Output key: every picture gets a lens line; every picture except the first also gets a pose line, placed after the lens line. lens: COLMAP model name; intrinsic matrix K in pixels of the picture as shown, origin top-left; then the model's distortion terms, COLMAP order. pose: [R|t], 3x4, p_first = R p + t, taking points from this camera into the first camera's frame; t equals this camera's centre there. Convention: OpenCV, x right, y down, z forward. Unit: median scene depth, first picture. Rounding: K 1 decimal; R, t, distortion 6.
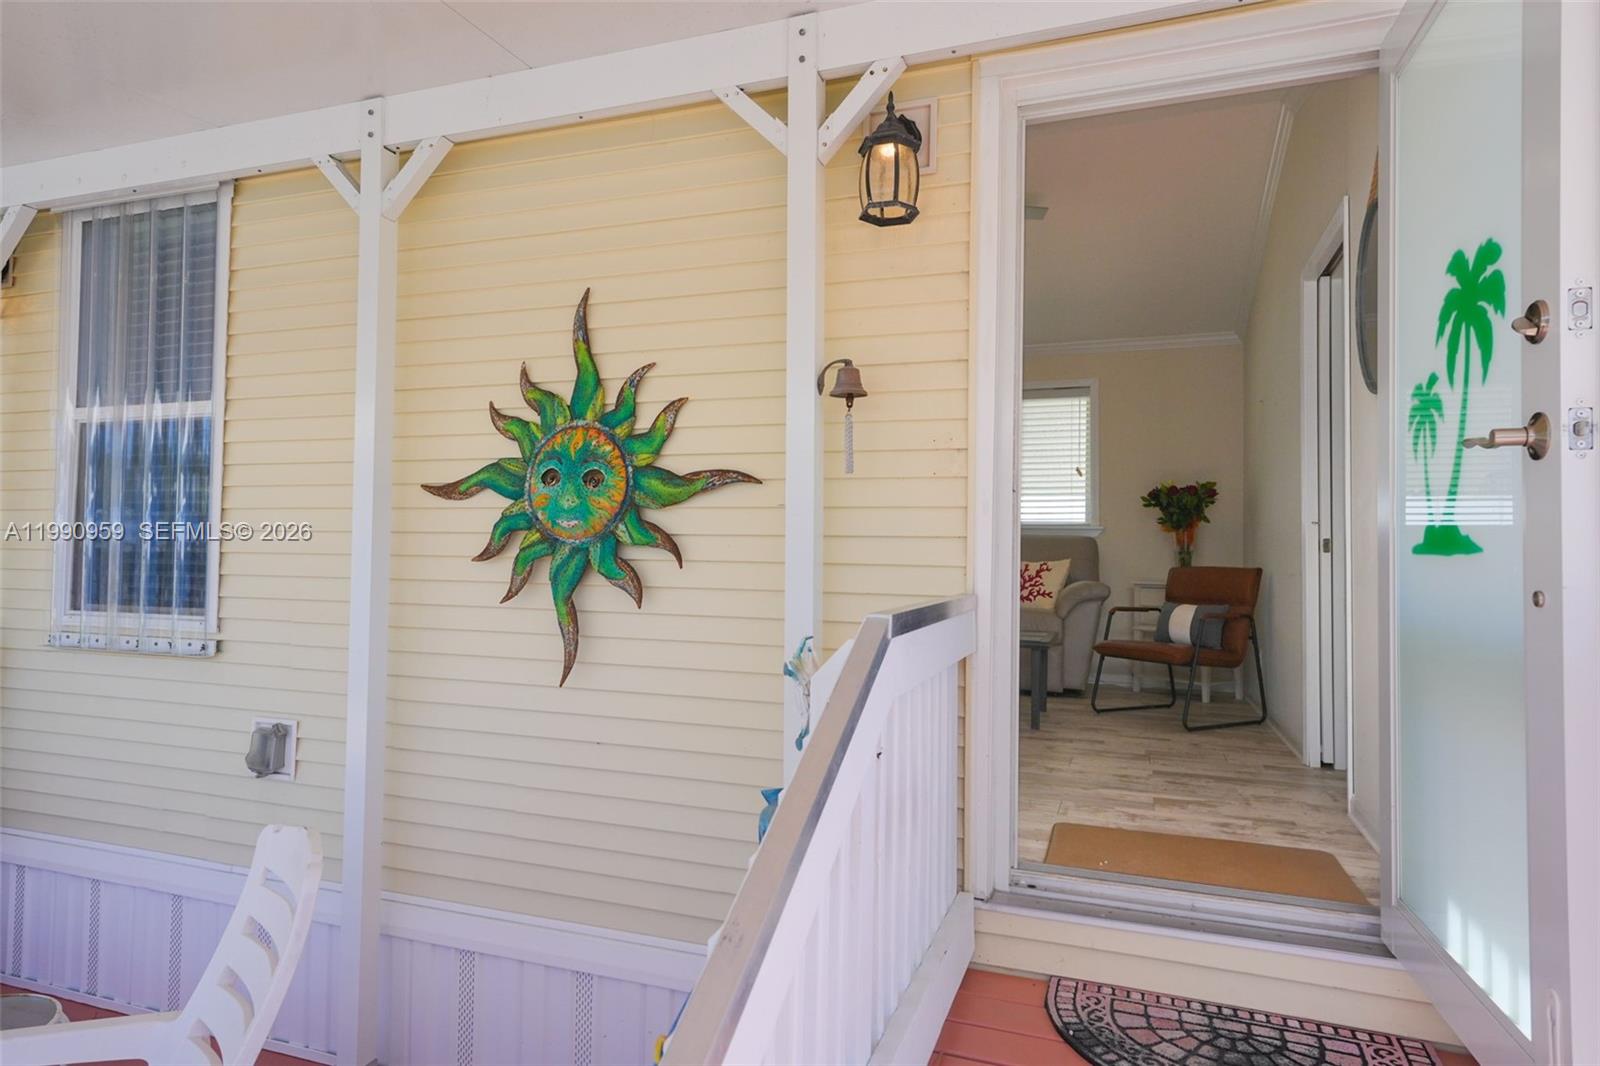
lens RADIAL K [[933.7, 0, 788.4], [0, 933.7, 531.2], [0, 0, 1]] dist [0.004723, 0.017300]
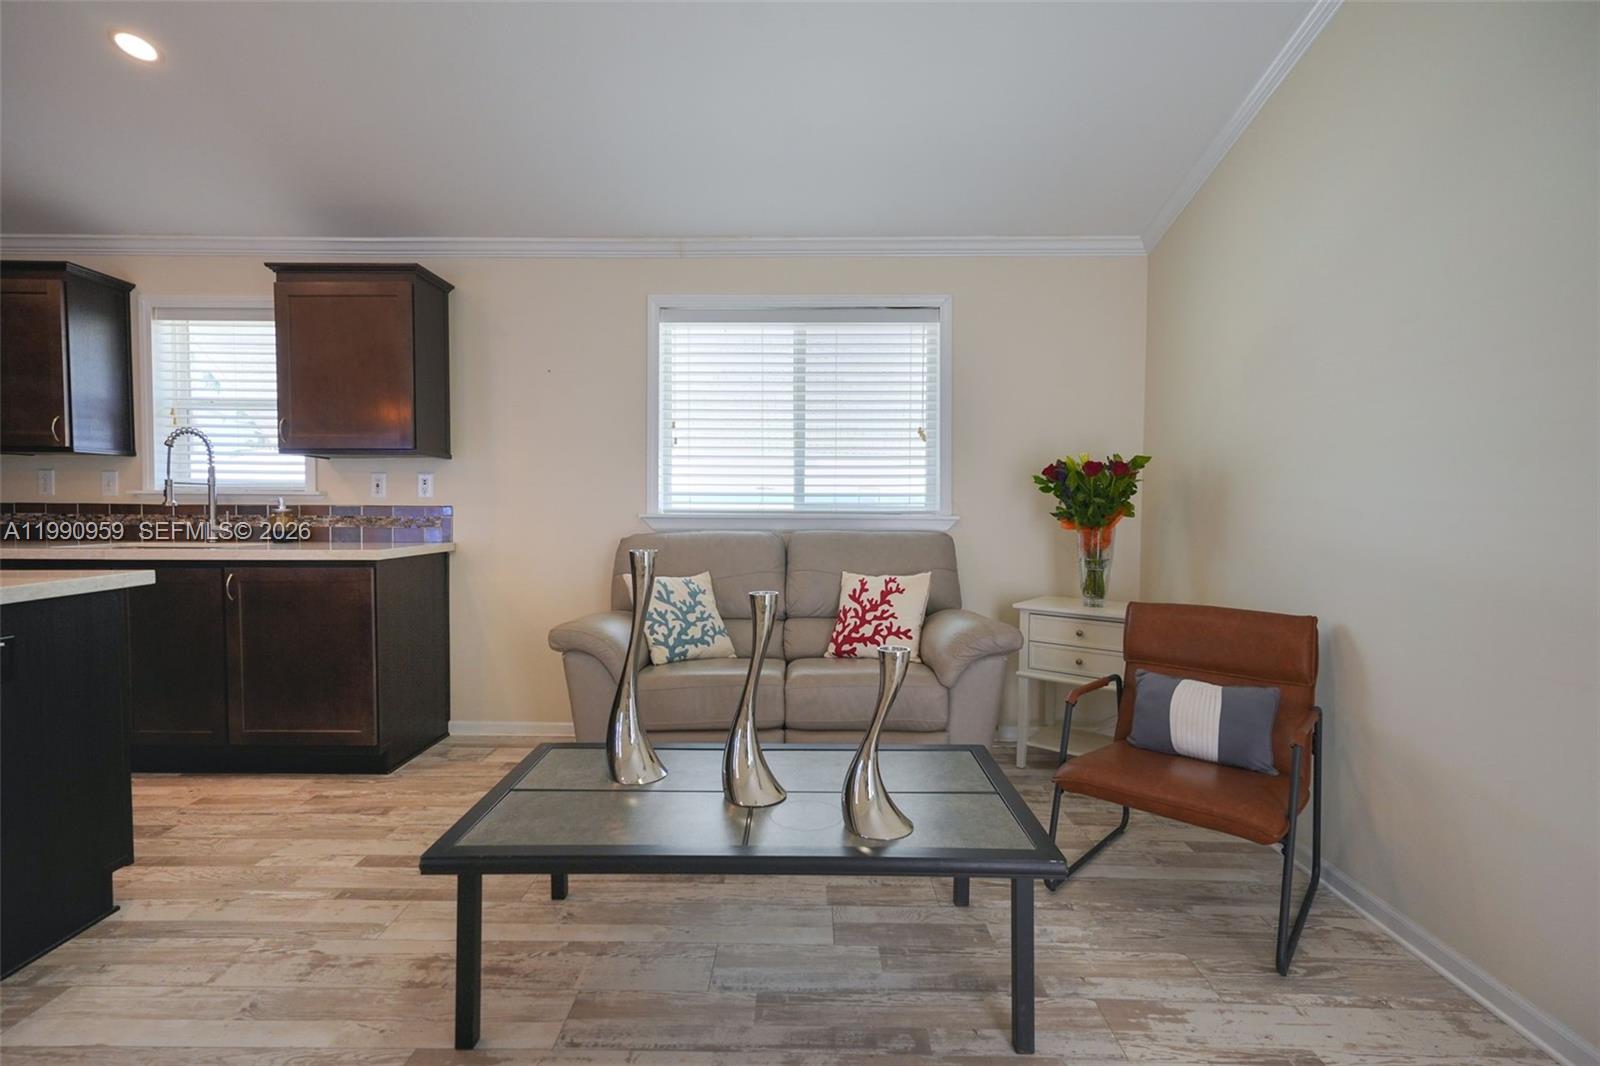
lens RADIAL K [[755.6, 0, 795.8], [0, 755.6, 531.7], [0, 0, 1]] dist [-0.001082, 0.007601]
pose [[0.942354, -0.022736, 0.333845, 0.042602], [-0.002535, 0.997175, 0.075067, -0.036624], [-0.334609, -0.071586, 0.939634, 0.545940]]
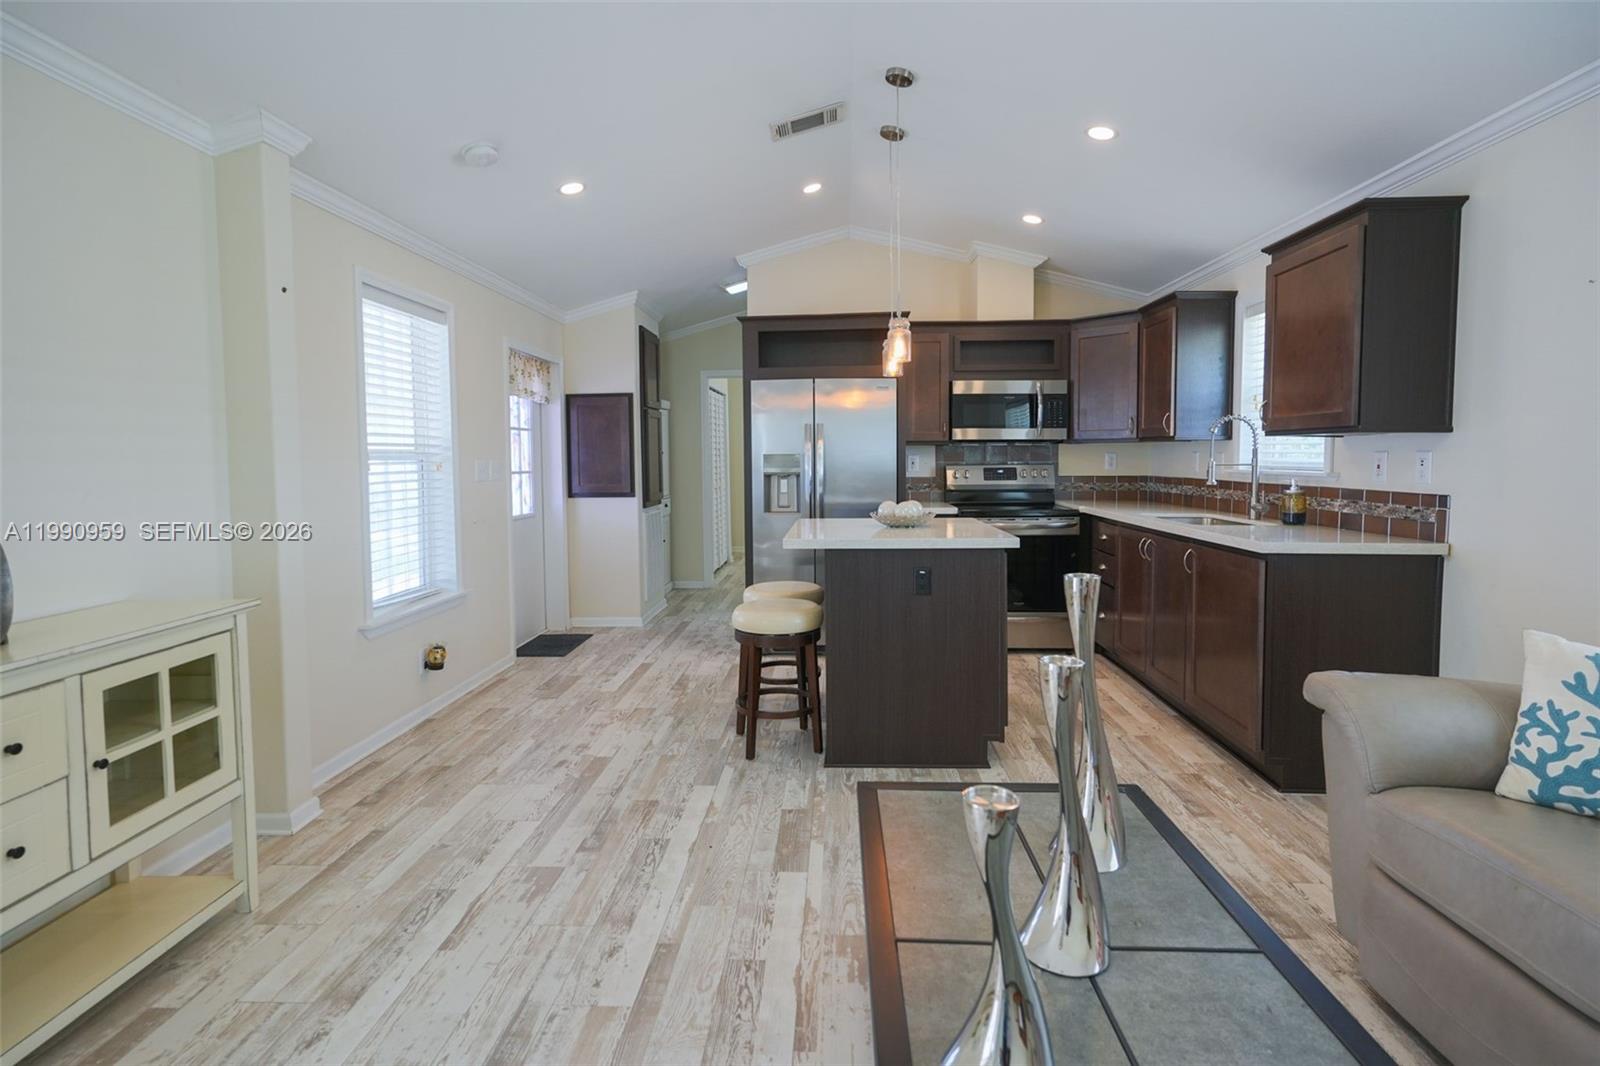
lens RADIAL K [[761.0, 0, 795.9], [0, 761.0, 489.0], [0, 0, 1]] dist [0.000920, 0.005540]
pose [[0.298957, 0.025360, -0.953930, 0.300010], [0.038795, 0.998497, 0.038703, -0.047115], [0.953478, -0.048578, 0.297524, 0.698897]]
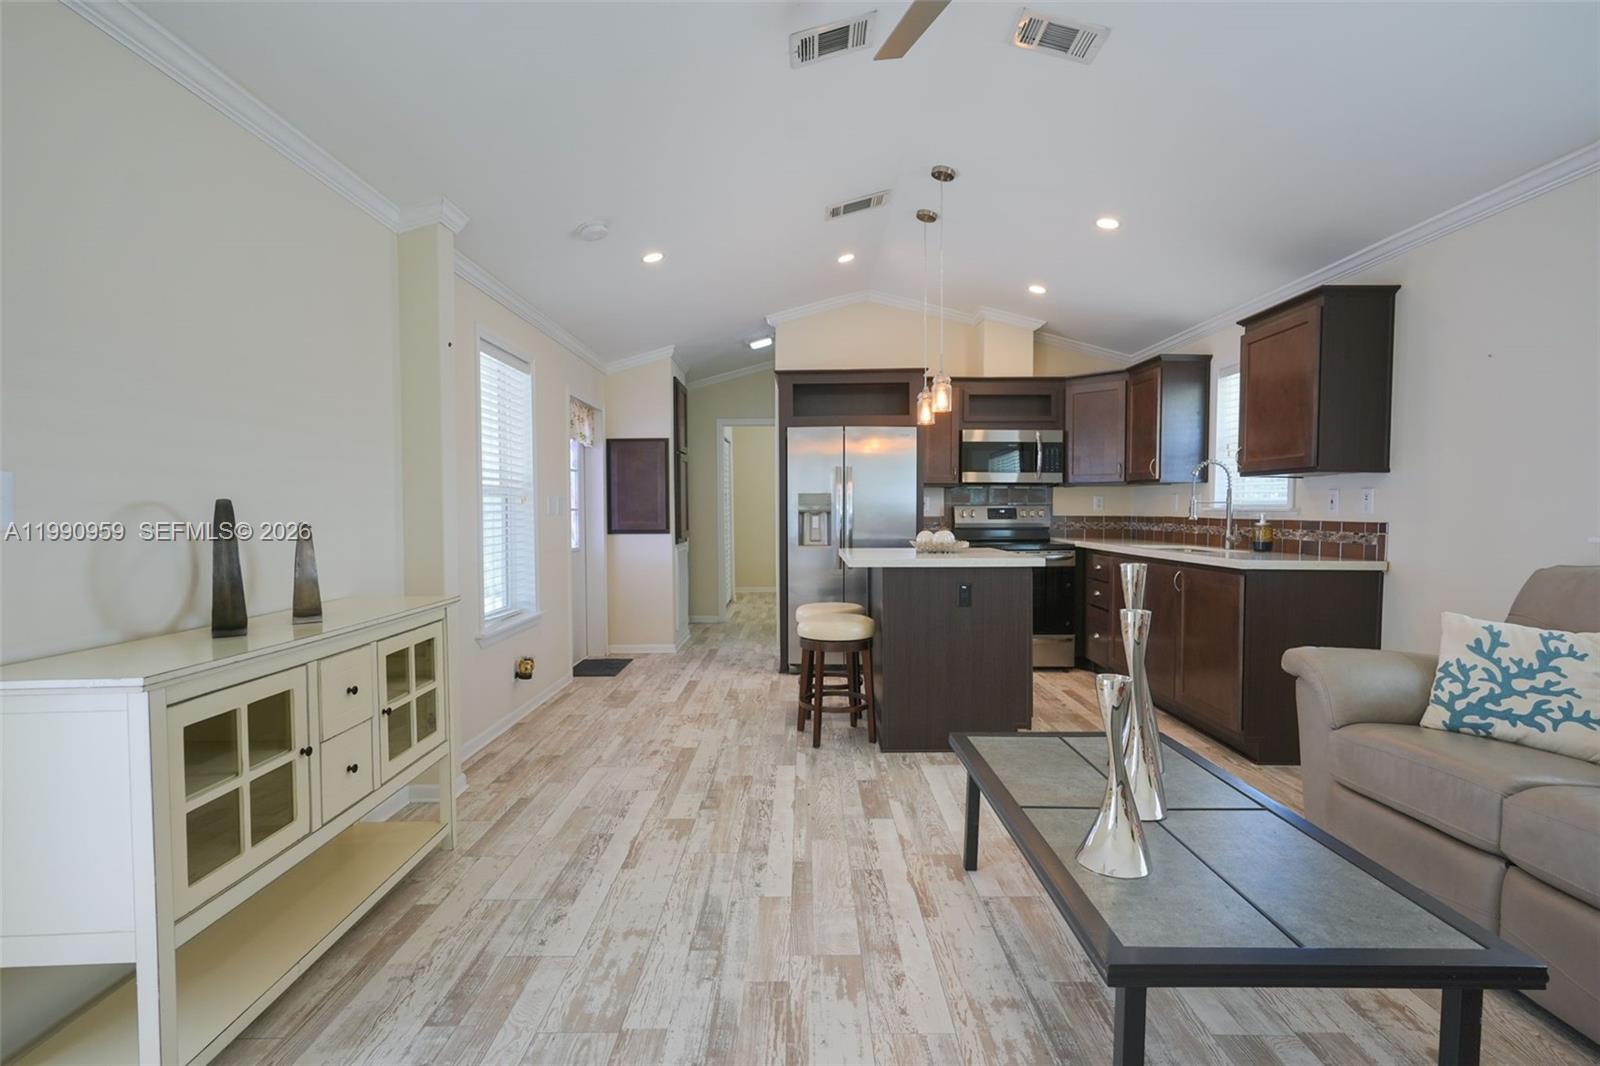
lens RADIAL K [[760.4, 0, 795.8], [0, 760.4, 531.4], [0, 0, 1]] dist [-0.000379, 0.008336]
pose [[0.343873, 0.015475, -0.938889, 0.364037], [0.032906, 0.999052, 0.028518, -0.035226], [0.938440, -0.040702, 0.343037, 0.596746]]
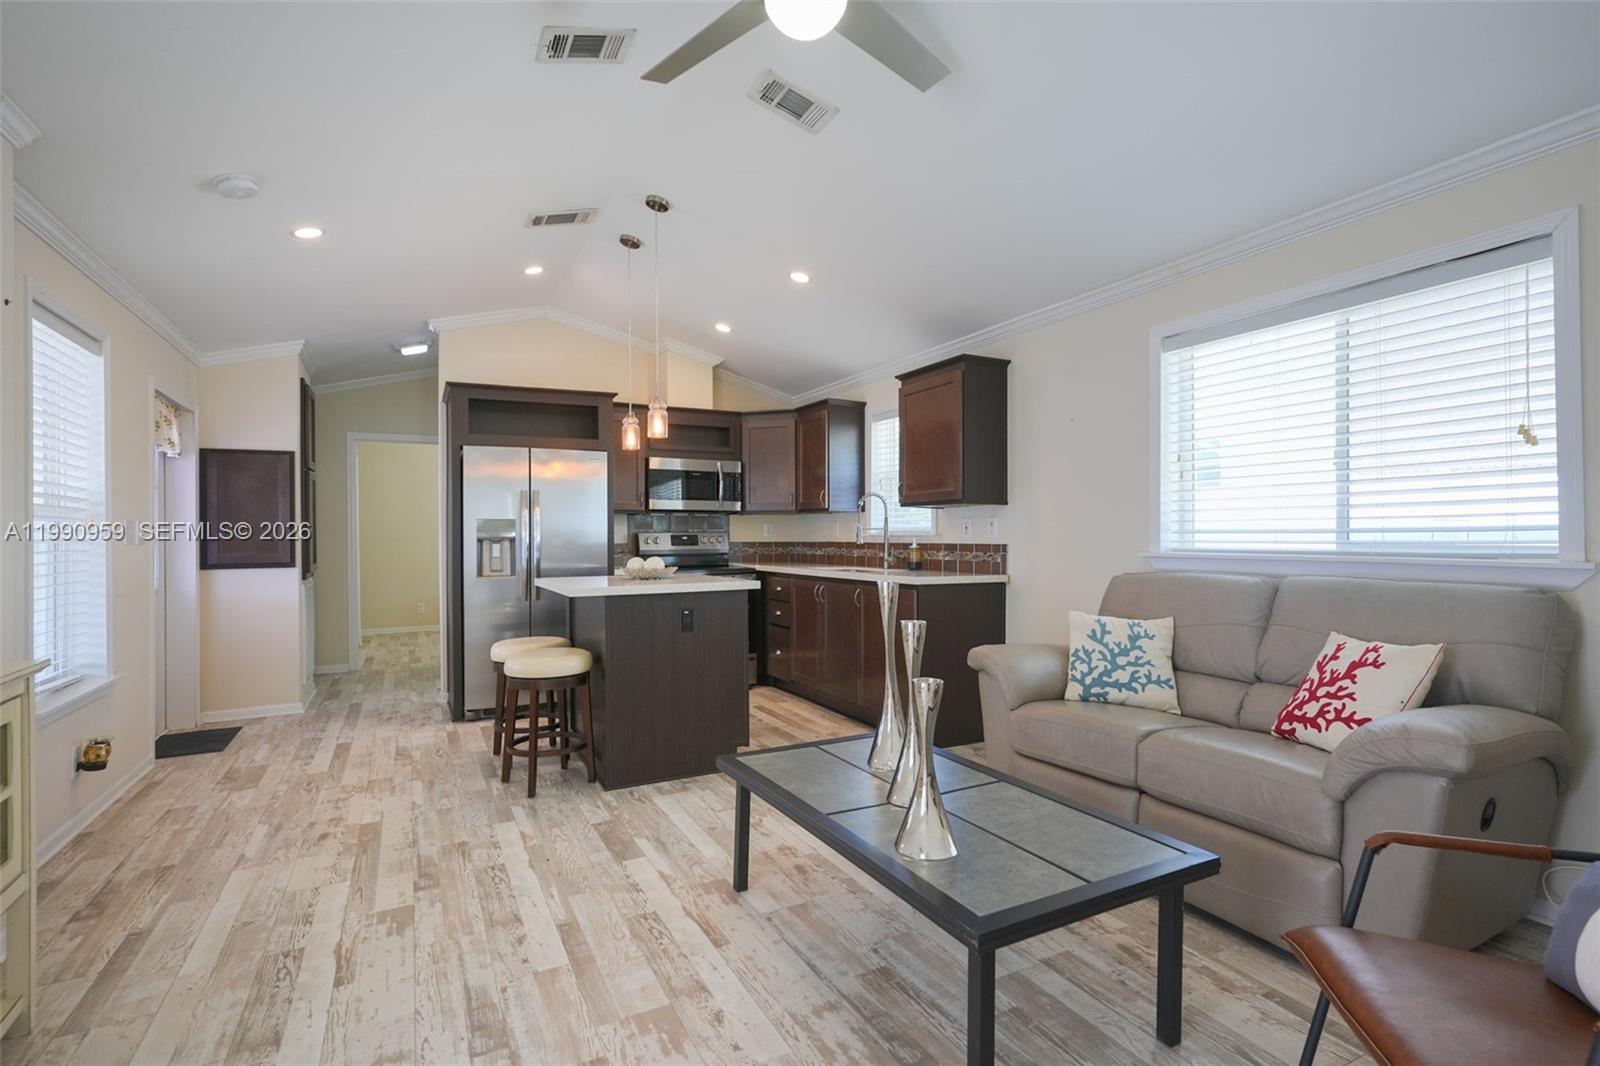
lens RADIAL K [[760.4, 0, 795.8], [0, 760.4, 531.4], [0, 0, 1]] dist [-0.000379, 0.008336]
pose [[0.739525, -0.020579, -0.672815, 0.319266], [0.034373, 0.999383, 0.007213, -0.035292], [0.672251, -0.028461, 0.739776, 0.538970]]
